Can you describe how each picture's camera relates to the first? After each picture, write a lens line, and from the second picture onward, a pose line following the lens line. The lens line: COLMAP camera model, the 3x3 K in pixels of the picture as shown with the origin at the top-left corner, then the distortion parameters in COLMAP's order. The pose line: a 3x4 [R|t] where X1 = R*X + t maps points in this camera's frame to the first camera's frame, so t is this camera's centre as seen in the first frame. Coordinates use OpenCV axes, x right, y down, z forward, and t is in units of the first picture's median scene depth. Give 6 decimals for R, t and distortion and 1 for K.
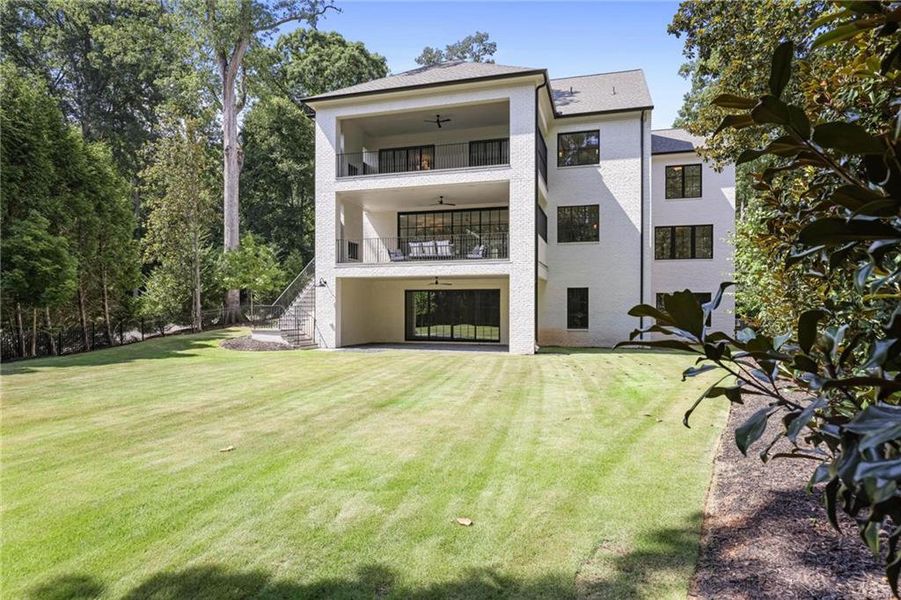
lens RADIAL K [[568.9, 0, 450.5], [0, 568.9, 300.0], [0, 0, 1]] dist [-0.140715, 0.000363]
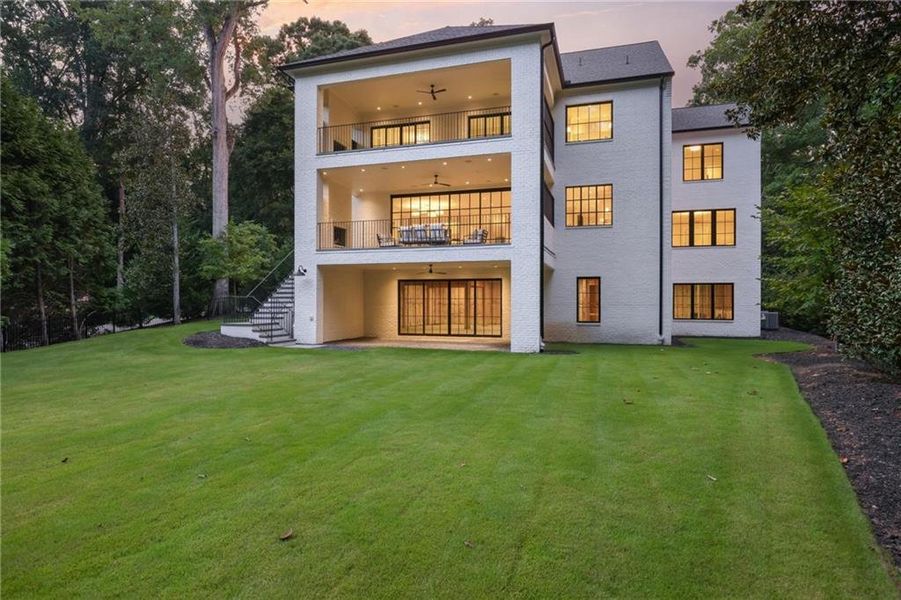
lens RADIAL K [[568.9, 0, 450.5], [0, 568.9, 300.0], [0, 0, 1]] dist [-0.140715, 0.000363]
pose [[0.999941, 0.000493, -0.010877, 0.017367], [-0.000335, 0.999895, 0.014518, 0.002373], [0.010883, -0.014514, 0.999835, 0.107996]]
